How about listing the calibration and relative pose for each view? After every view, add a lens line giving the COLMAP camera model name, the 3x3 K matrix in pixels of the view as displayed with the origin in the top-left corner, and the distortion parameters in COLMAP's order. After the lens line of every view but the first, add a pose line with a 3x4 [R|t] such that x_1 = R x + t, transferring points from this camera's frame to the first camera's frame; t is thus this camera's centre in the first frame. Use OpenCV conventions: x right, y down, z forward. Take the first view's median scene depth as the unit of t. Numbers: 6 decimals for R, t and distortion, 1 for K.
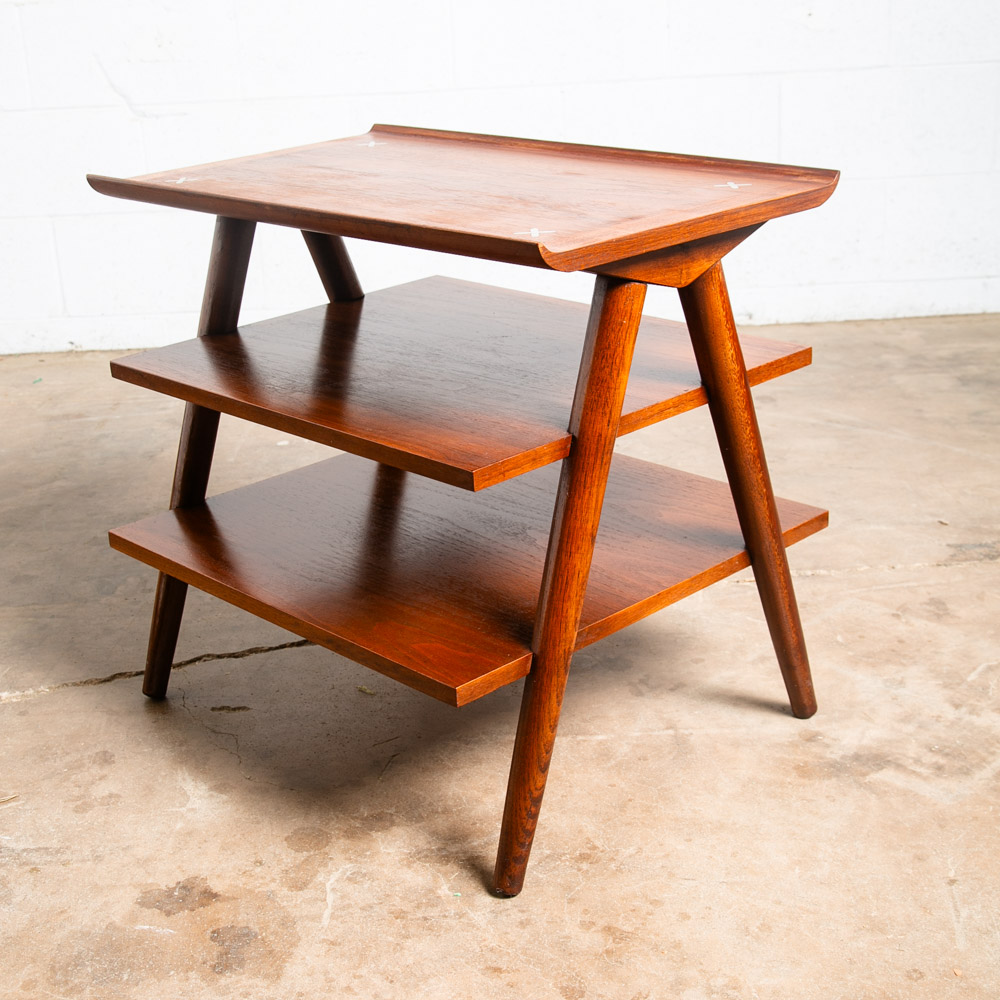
lens RADIAL K [[1615.5, 0, 491.7], [0, 1615.5, 492.5], [0, 0, 1]] dist [0.028995, 0.000000]
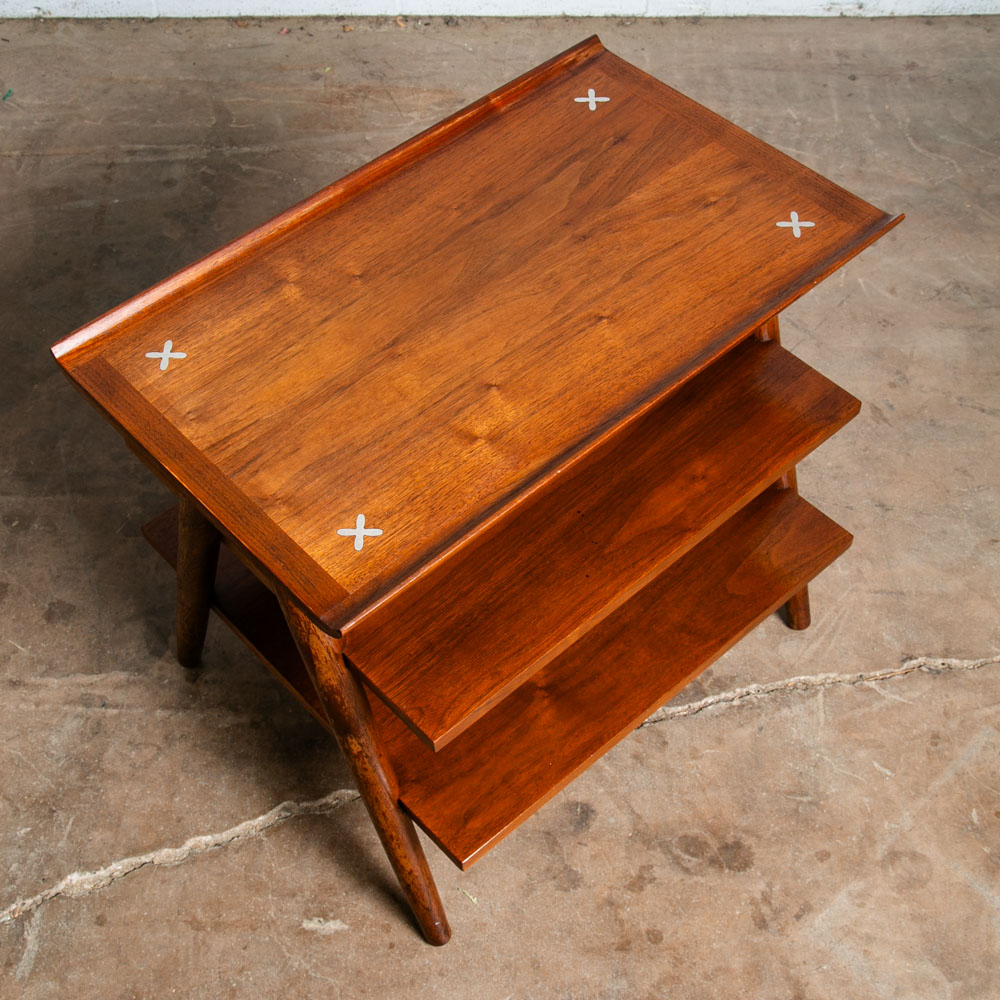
lens RADIAL K [[1541.5, 0, 492.0], [0, 1541.5, 493.9], [0, 0, 1]] dist [0.002940, 0.000000]
pose [[0.999301, 0.011731, 0.035499, -0.099384], [-0.028257, 0.858712, 0.511679, -0.538171], [-0.024481, -0.512324, 0.858443, 0.361601]]
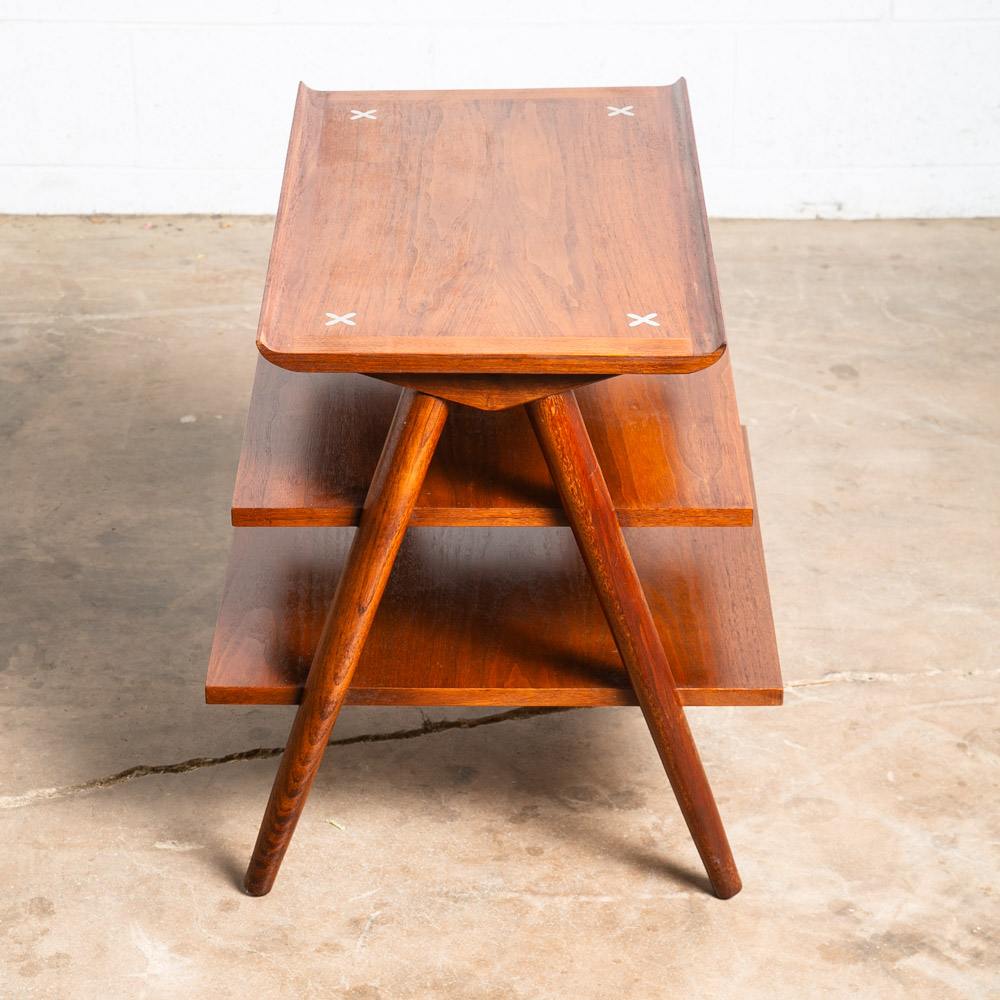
lens RADIAL K [[3150.1, 0, 498.4], [0, 3150.1, 503.3], [0, 0, 1]] dist [0.337568, 0.000000]
pose [[0.998681, 0.034371, 0.038142, -0.062124], [-0.038700, 0.992105, 0.119288, -0.255428], [-0.033741, -0.120607, 0.992127, -0.662596]]
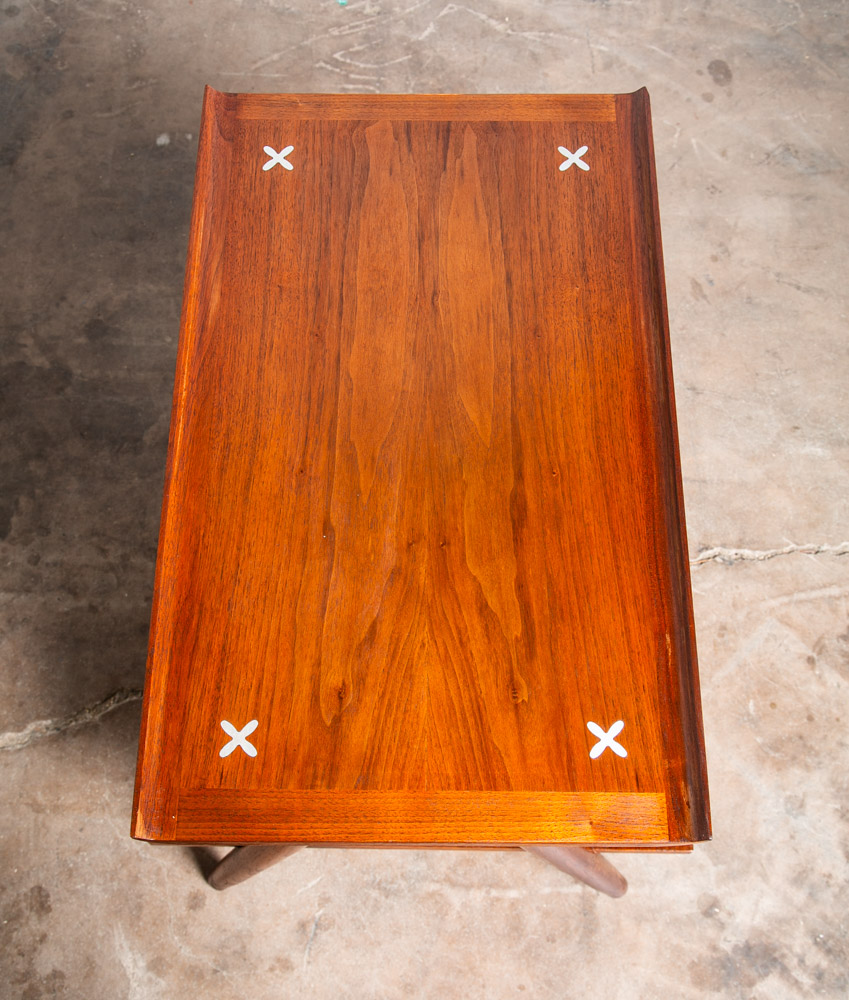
lens RADIAL K [[1262.6, 0, 430.1], [0, 1262.6, 503.6], [0, 0, 1]] dist [0.022269, 0.000000]
pose [[0.997863, 0.012413, 0.064149, -0.040931], [-0.054710, 0.695501, 0.716440, -0.585354], [-0.035723, -0.718418, 0.694694, 0.575341]]
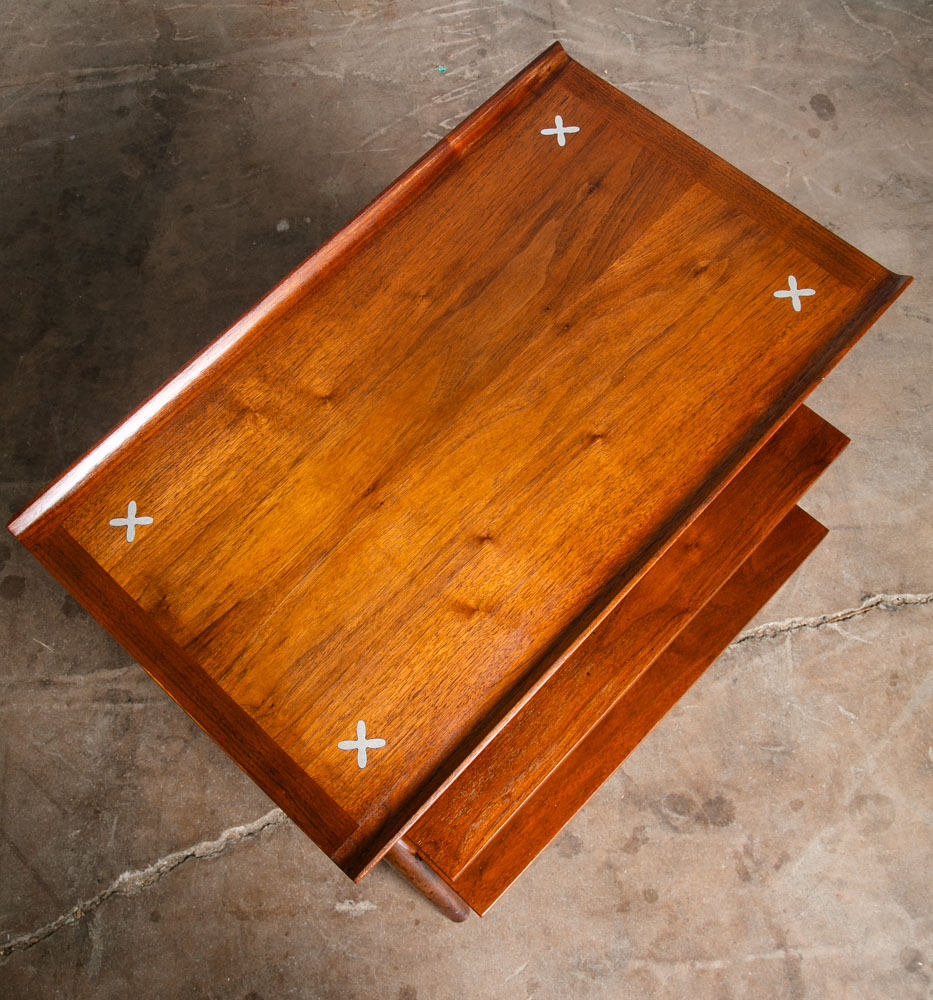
lens RADIAL K [[1192.5, 0, 467.4], [0, 1192.5, 500.6], [0, 0, 1]] dist [-0.025093, 0.000000]
pose [[0.996176, -0.075513, 0.043938, -0.103466], [0.019110, 0.679081, 0.733814, -0.605047], [-0.085251, -0.730169, 0.677928, 0.666052]]
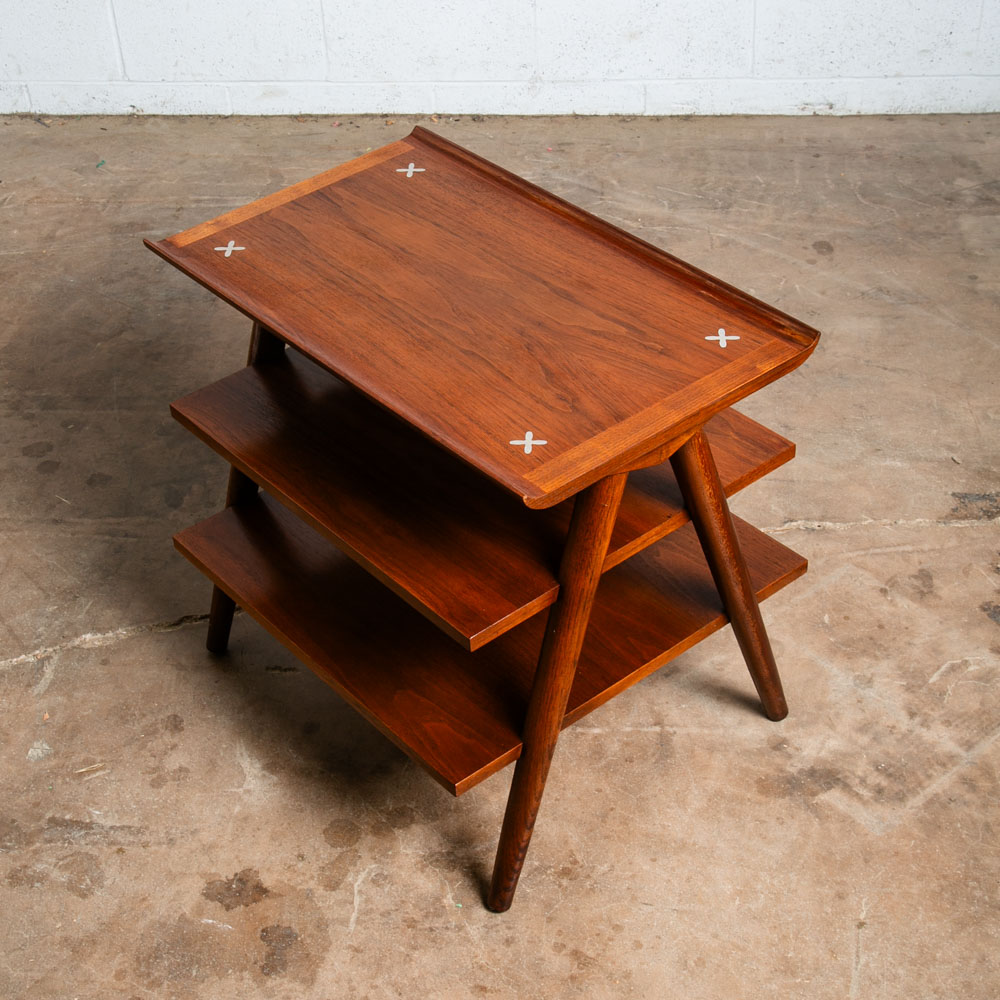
lens RADIAL K [[1773.8, 0, 495.9], [0, 1773.8, 502.4], [0, 0, 1]] dist [0.042346, 0.000000]
pose [[0.997570, 0.043361, -0.054540, 0.054537], [-0.024754, 0.952253, 0.304304, -0.369187], [0.065131, -0.302214, 0.951012, -0.157758]]
